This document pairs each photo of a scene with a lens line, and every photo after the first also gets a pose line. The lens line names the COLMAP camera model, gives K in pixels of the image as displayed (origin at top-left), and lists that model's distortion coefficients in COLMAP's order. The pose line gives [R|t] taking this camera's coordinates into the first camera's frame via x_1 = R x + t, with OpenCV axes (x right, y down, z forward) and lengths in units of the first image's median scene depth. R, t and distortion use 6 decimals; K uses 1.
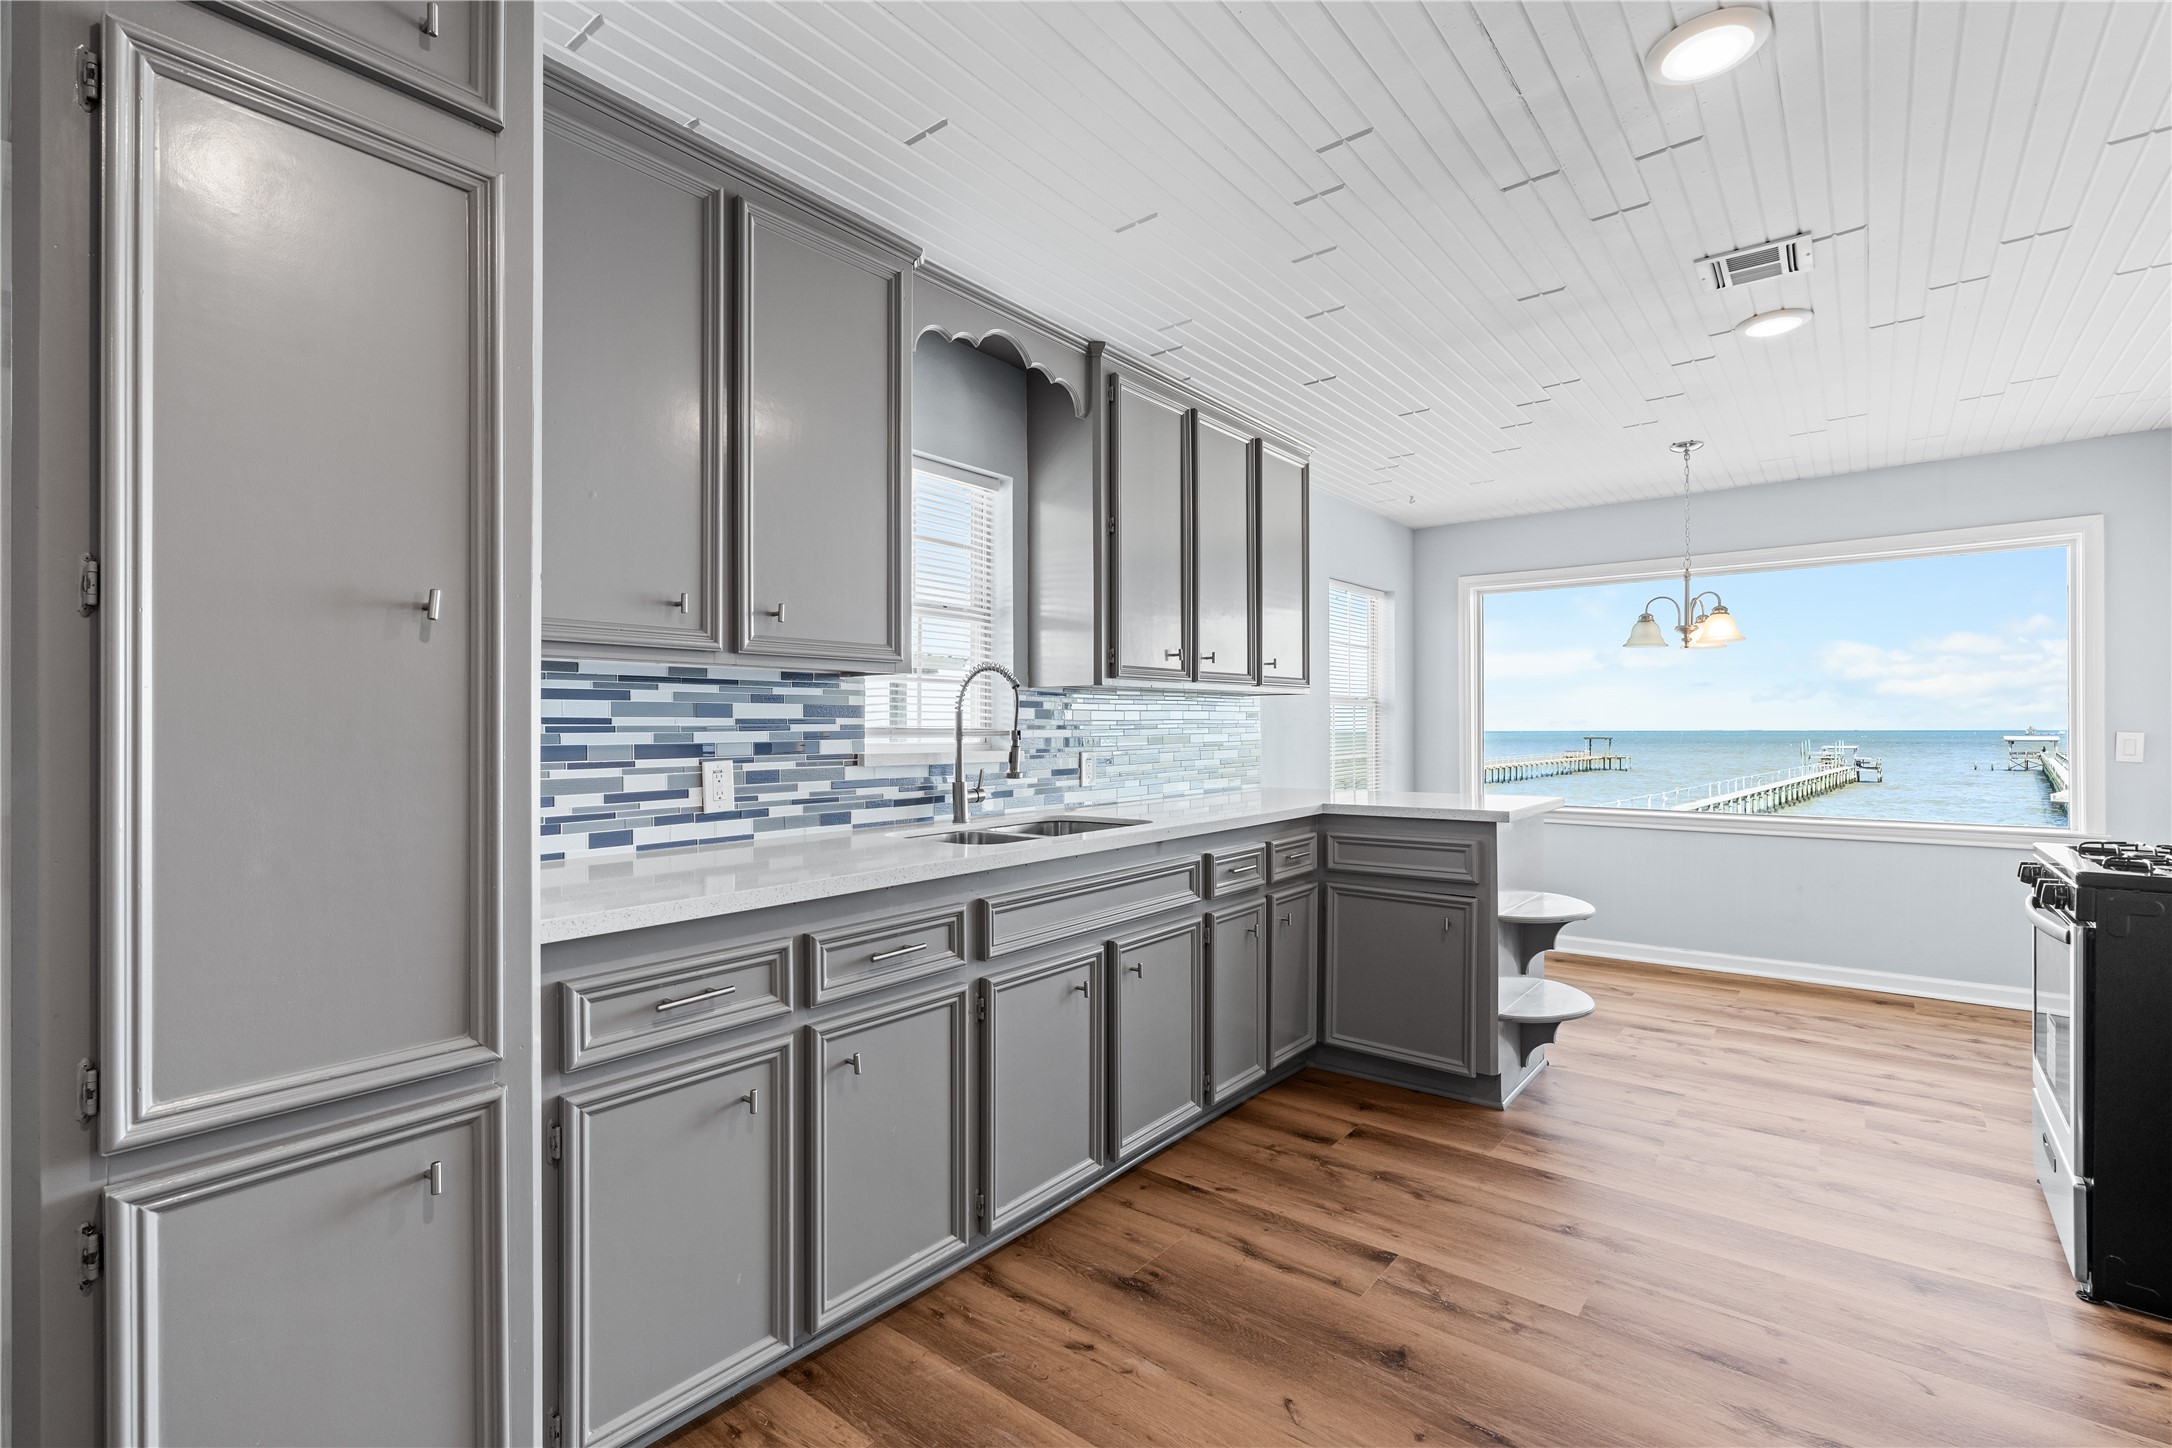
lens RADIAL K [[987.6, 0, 1098.7], [0, 987.6, 716.1], [0, 0, 1]] dist [-0.007403, 0.003328]
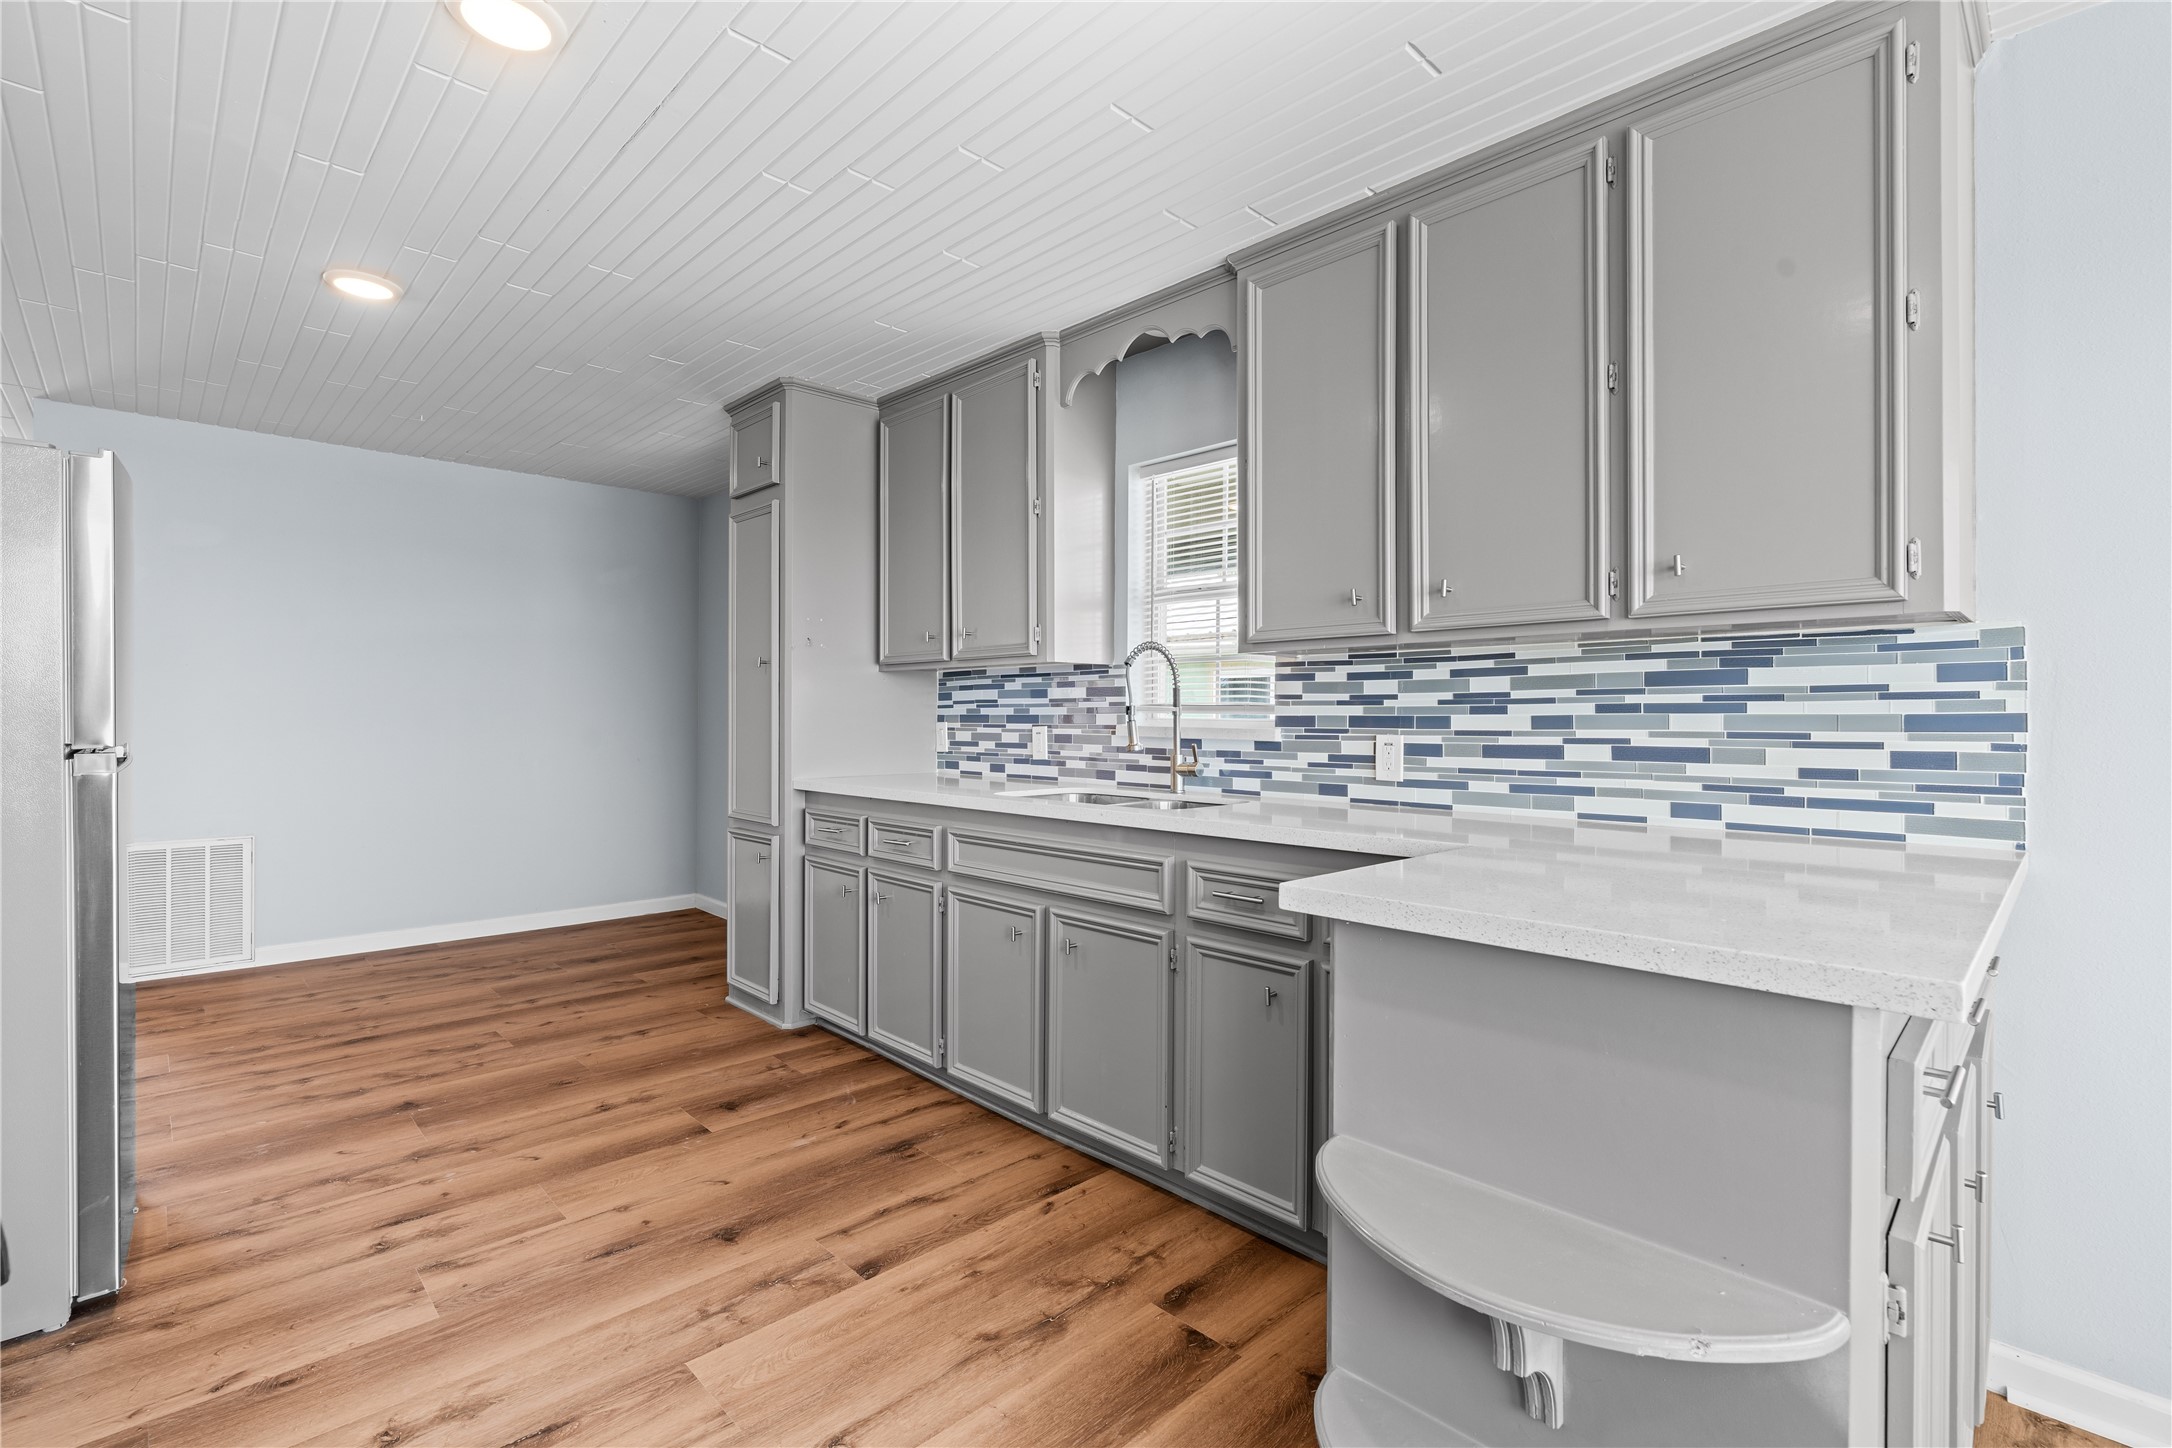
lens RADIAL K [[987.6, 0, 1084.6], [0, 987.6, 709.6], [0, 0, 1]] dist [-0.007403, 0.003328]
pose [[-0.140604, -0.000259, -0.990066, 1.093239], [0.011054, 0.999937, -0.001831, 0.021719], [0.990004, -0.011202, -0.140593, 1.237975]]
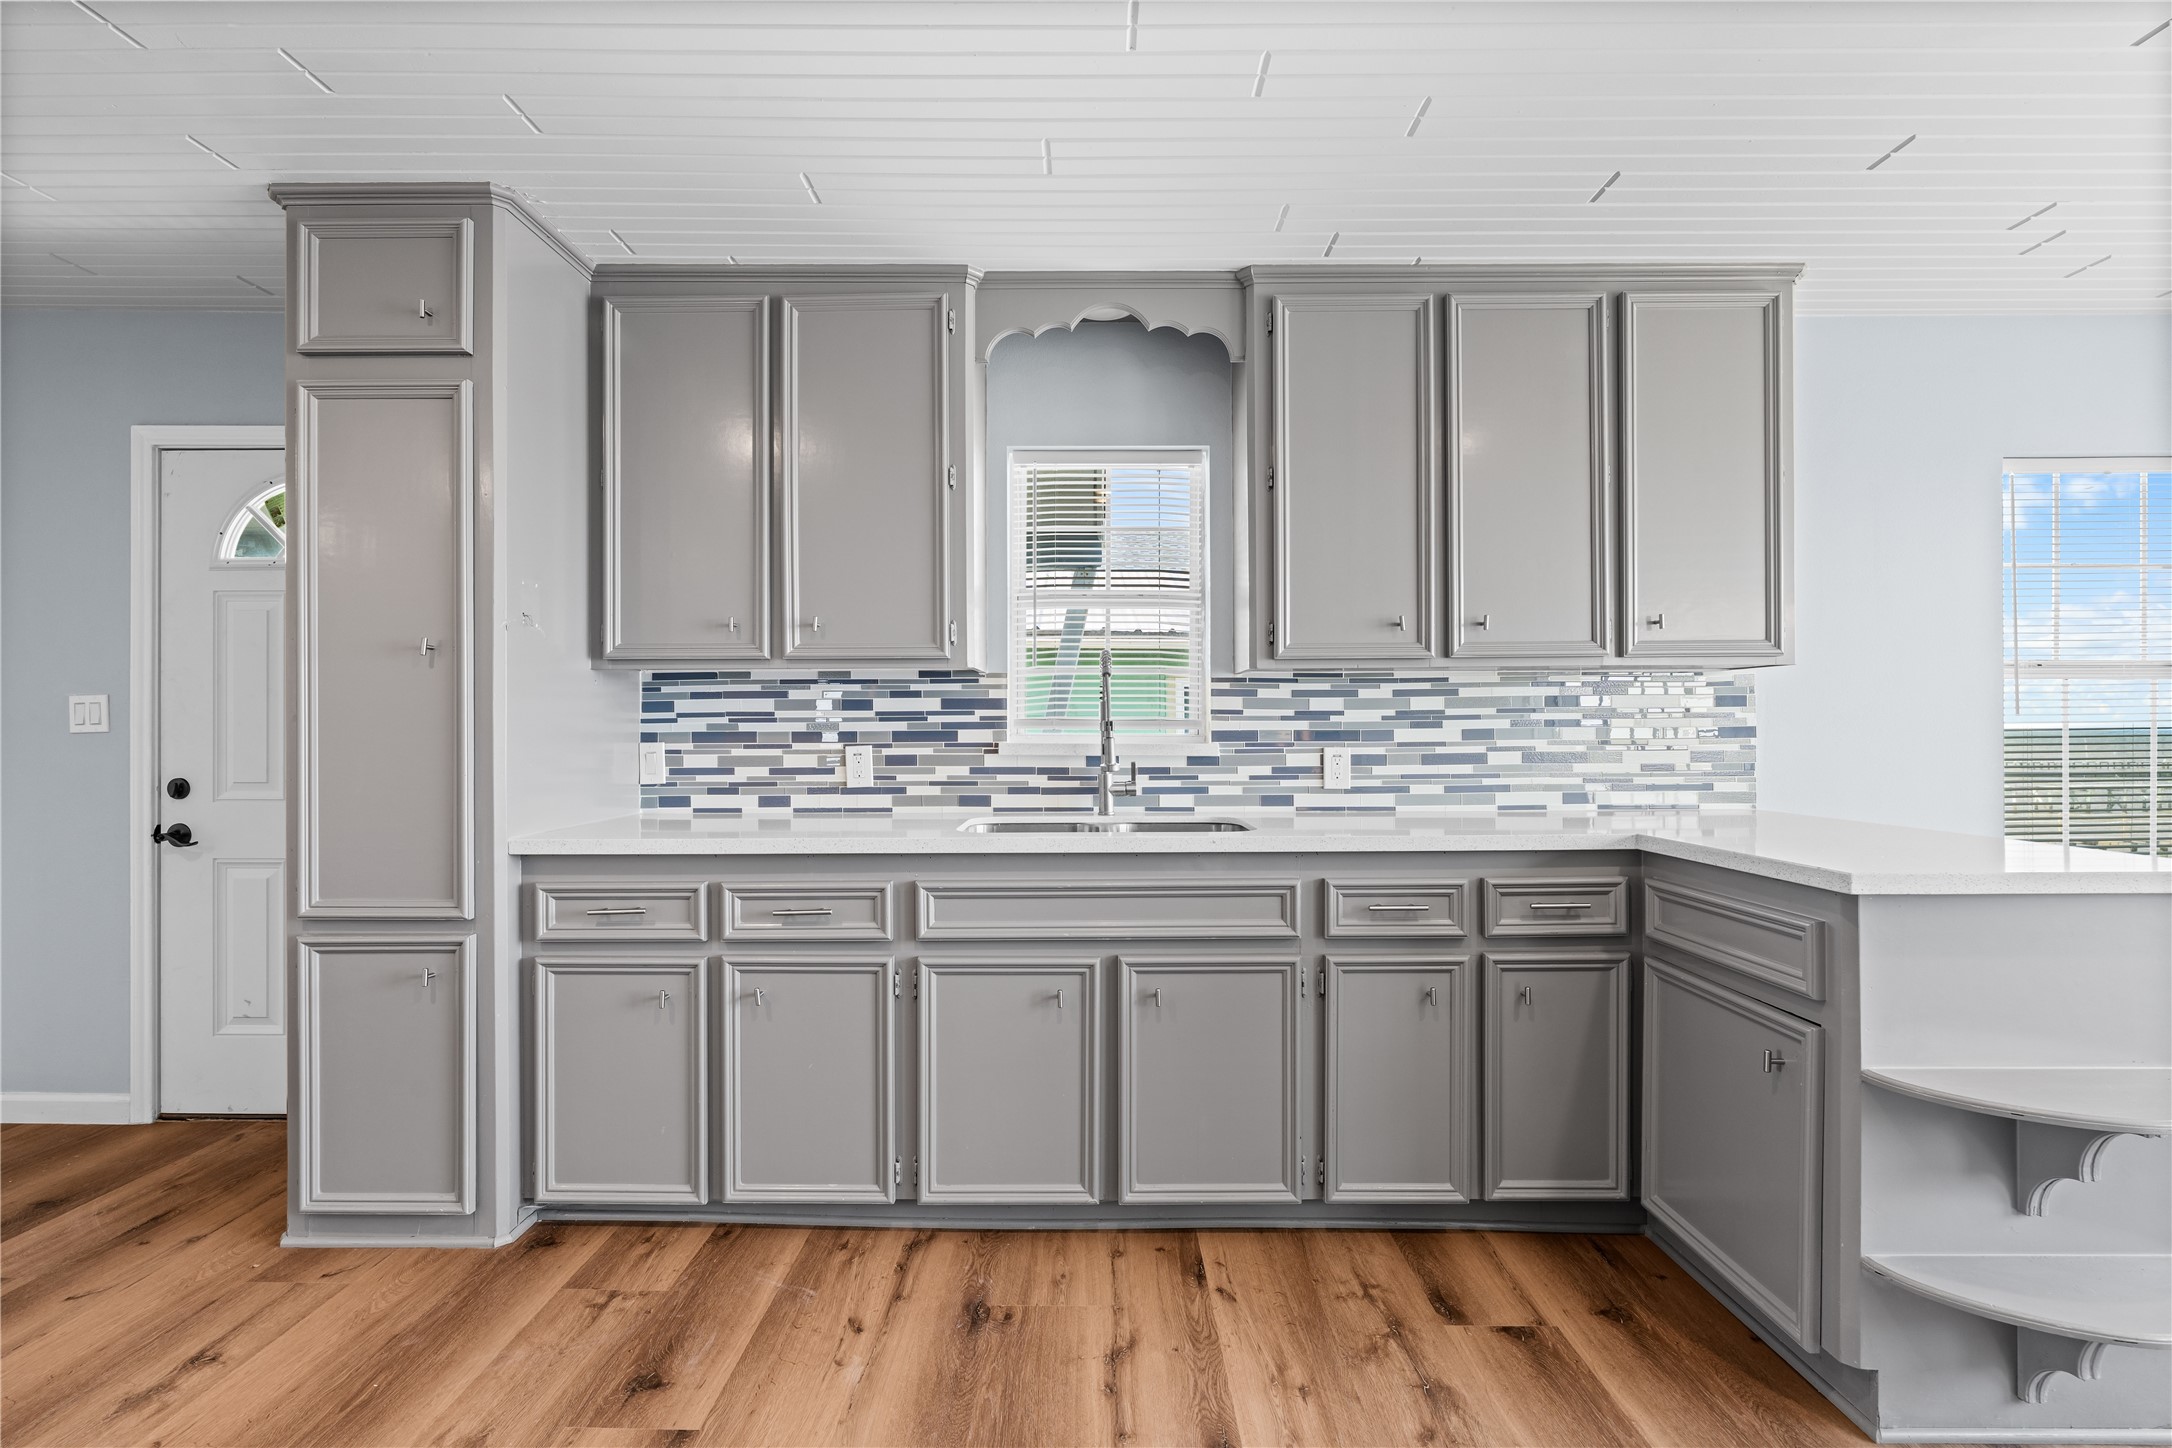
lens RADIAL K [[987.6, 0, 1084.7], [0, 987.6, 717.1], [0, 0, 1]] dist [-0.007403, 0.003328]
pose [[0.612370, -0.003821, -0.790562, 0.736038], [0.009756, 0.999949, 0.002723, 0.008575], [0.790511, -0.009380, 0.612376, 0.448516]]
